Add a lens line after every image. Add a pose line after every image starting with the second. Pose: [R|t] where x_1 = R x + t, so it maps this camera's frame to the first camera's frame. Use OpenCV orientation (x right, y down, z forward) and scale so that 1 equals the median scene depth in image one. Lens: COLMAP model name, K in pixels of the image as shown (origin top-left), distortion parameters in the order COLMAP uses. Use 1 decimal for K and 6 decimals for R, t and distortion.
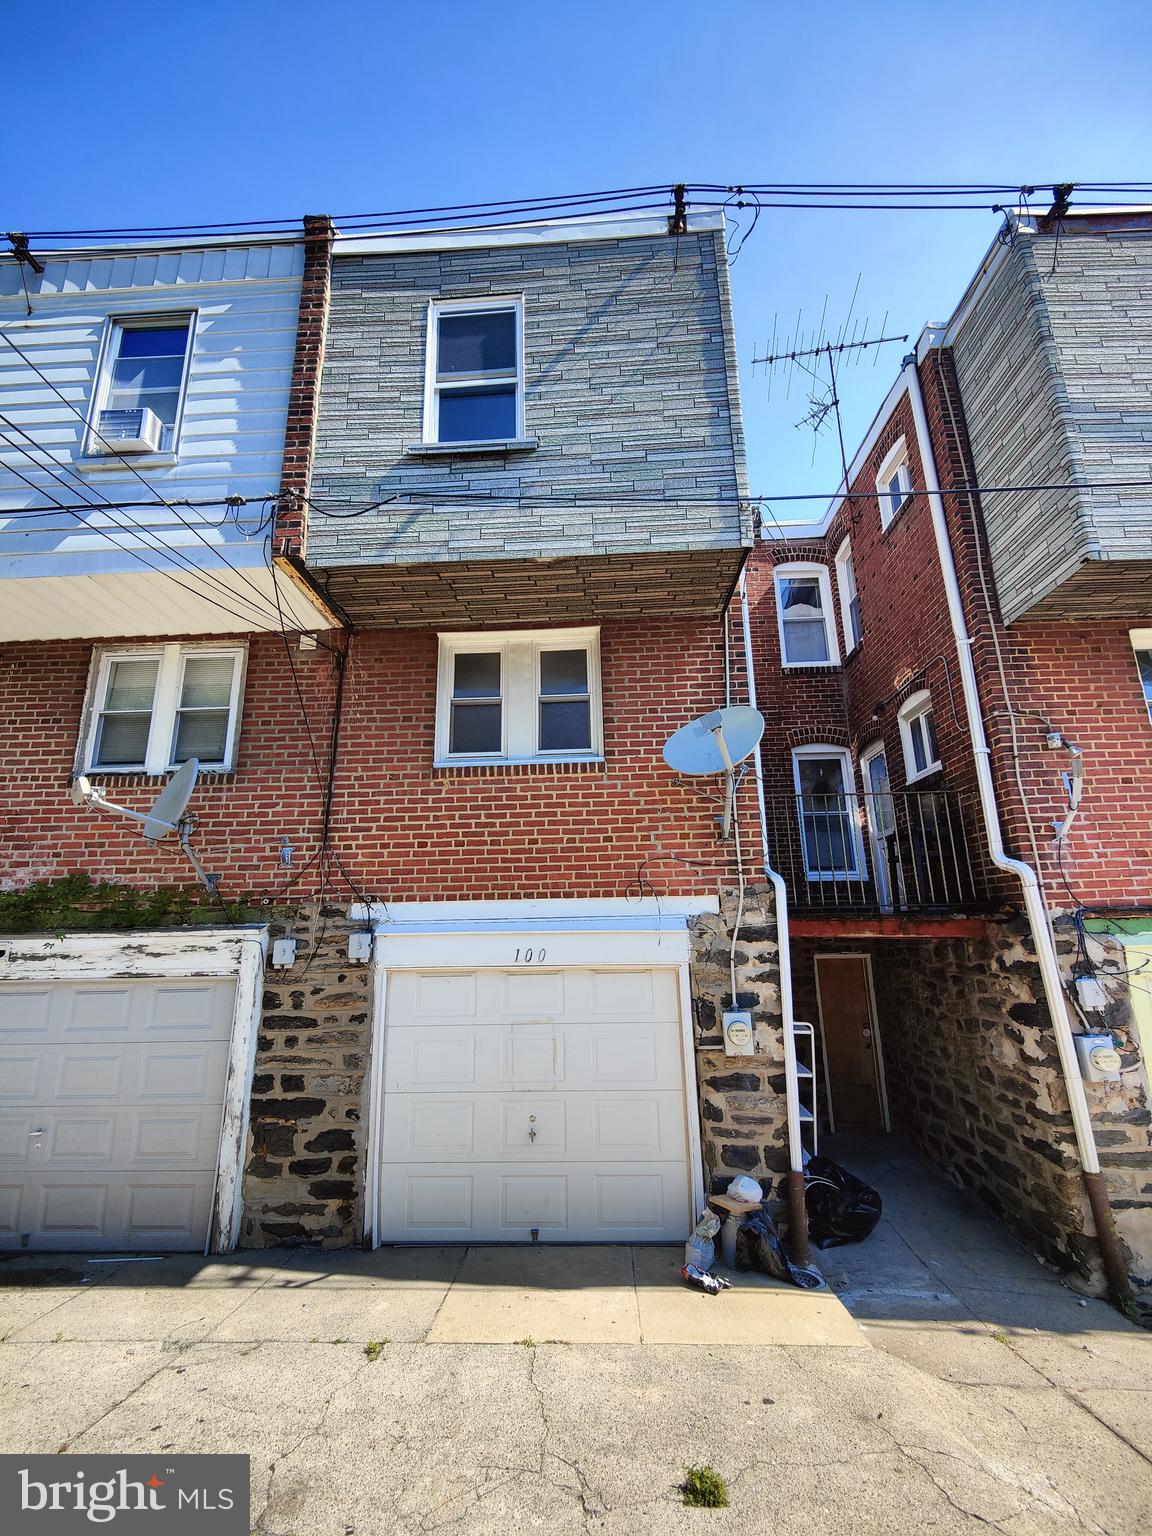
lens RADIAL K [[676.3, 0, 573.0], [0, 676.3, 765.4], [0, 0, 1]] dist [0.027352, -0.027320]
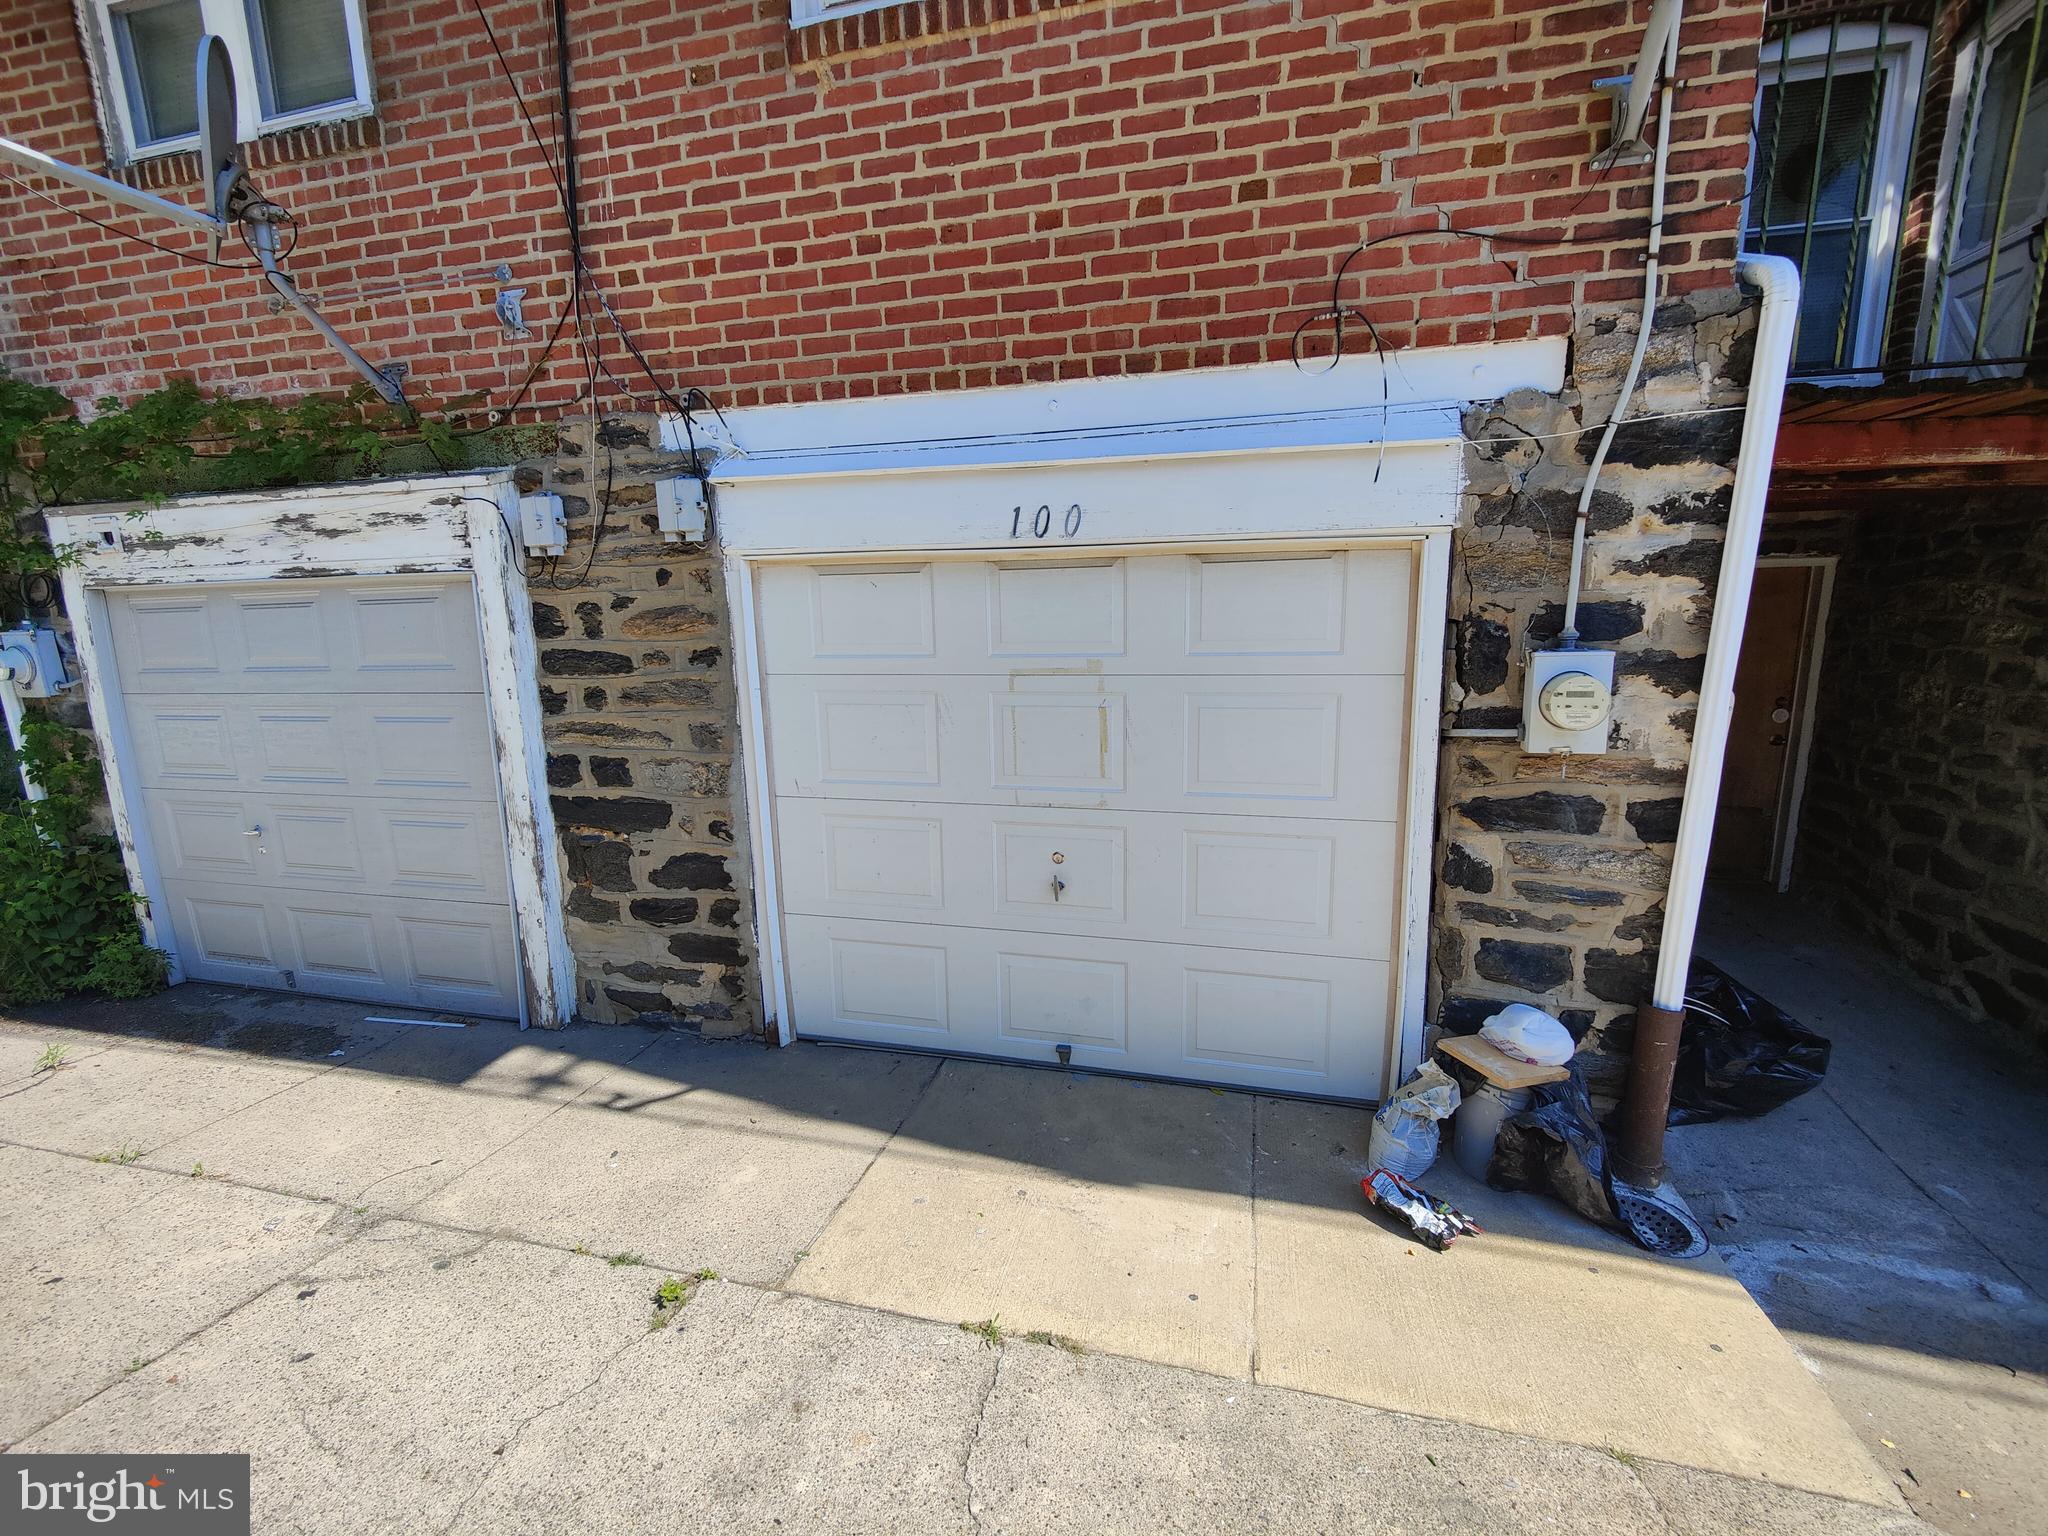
lens RADIAL K [[891.7, 0, 1029.9], [0, 891.7, 761.7], [0, 0, 1]] dist [0.035572, -0.025132]
pose [[0.978238, 0.036123, -0.204317, 0.046832], [0.052558, 0.909472, 0.412430, 0.190562], [0.200719, -0.414194, 0.887781, 0.451644]]
